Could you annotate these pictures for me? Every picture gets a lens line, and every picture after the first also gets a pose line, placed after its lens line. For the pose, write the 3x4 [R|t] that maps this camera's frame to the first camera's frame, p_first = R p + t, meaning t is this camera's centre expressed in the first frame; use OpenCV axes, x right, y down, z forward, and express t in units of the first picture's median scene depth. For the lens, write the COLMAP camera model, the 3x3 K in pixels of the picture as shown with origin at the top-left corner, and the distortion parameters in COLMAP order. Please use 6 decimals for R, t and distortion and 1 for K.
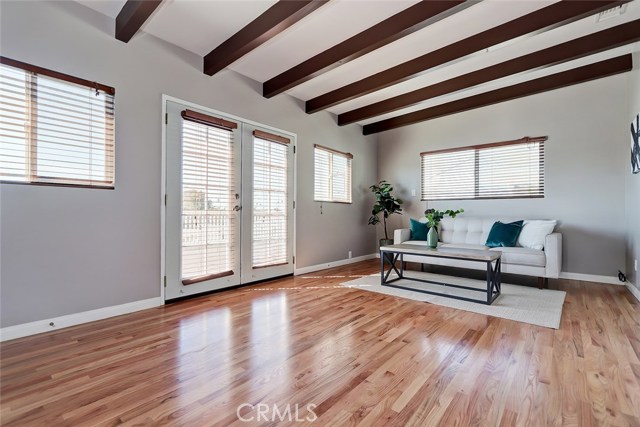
lens RADIAL K [[294.5, 0, 307.3], [0, 294.5, 215.8], [0, 0, 1]] dist [0.000416, -0.000335]
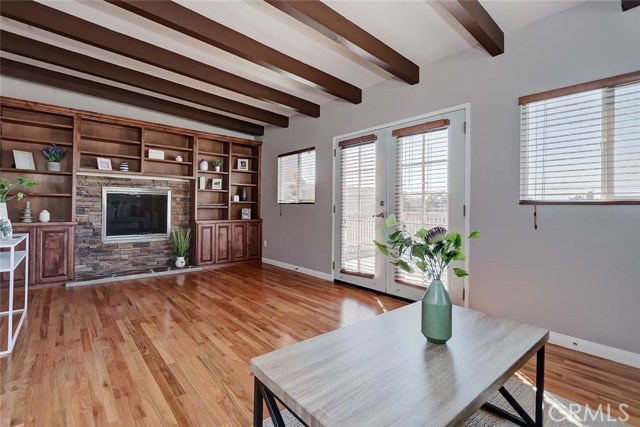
lens RADIAL K [[298.1, 0, 319.5], [0, 298.1, 209.0], [0, 0, 1]] dist [0.001310, 0.000023]
pose [[-0.136370, -0.003908, -0.990650, 0.949969], [-0.017892, 0.999839, -0.001481, -0.049496], [0.990496, 0.017522, -0.136418, 1.096301]]
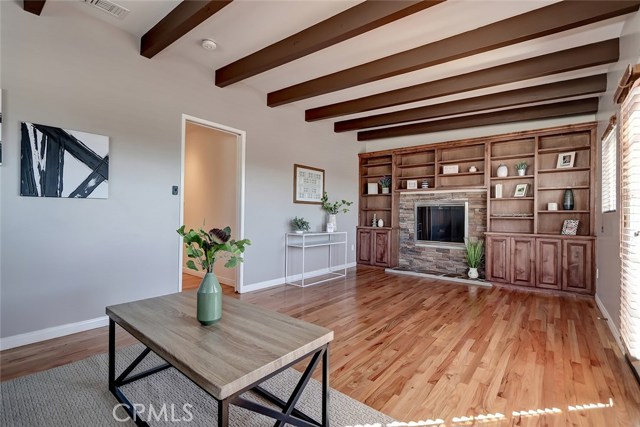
lens RADIAL K [[294.5, 0, 307.3], [0, 294.5, 215.8], [0, 0, 1]] dist [0.000416, -0.000335]
pose [[-0.999608, -0.017471, -0.021882, 0.364732], [-0.017680, 0.999800, 0.009373, -0.058393], [0.021714, 0.009756, -0.999717, 1.710114]]
